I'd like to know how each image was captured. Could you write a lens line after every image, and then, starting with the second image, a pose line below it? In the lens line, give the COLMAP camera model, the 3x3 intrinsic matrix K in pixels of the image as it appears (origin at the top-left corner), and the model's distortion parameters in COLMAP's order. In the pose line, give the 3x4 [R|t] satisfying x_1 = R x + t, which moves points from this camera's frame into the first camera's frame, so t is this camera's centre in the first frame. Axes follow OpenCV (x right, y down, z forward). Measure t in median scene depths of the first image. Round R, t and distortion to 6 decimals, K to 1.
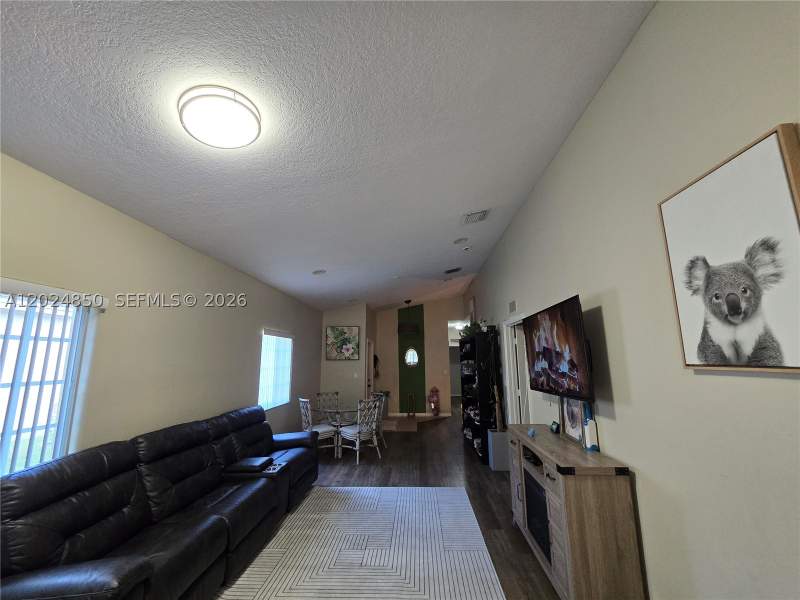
lens RADIAL K [[325.0, 0, 399.8], [0, 325.0, 301.5], [0, 0, 1]] dist [-0.003790, 0.002129]
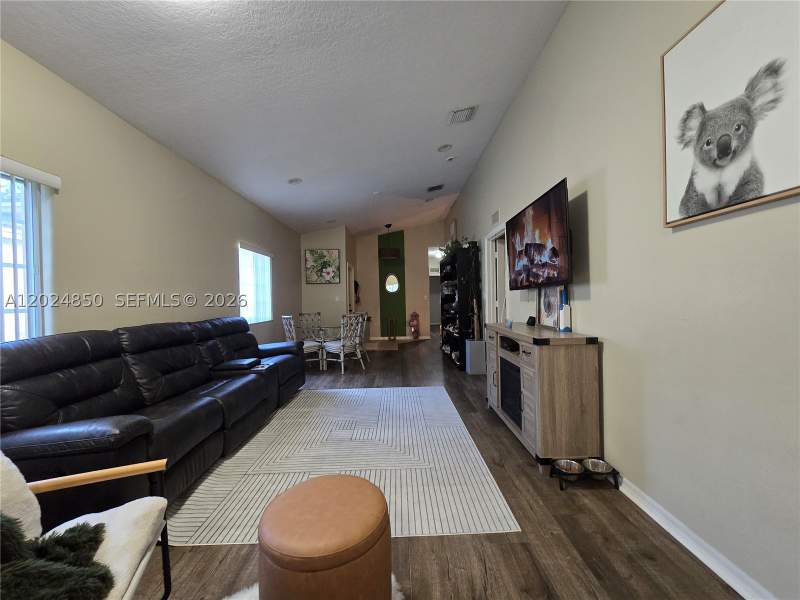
lens RADIAL K [[325.0, 0, 399.4], [0, 325.0, 299.0], [0, 0, 1]] dist [-0.003790, 0.002129]
pose [[0.997980, -0.011261, 0.062528, -0.018662], [-0.000041, 0.984054, 0.177868, 0.146956], [-0.063534, -0.177511, 0.982066, -0.000890]]
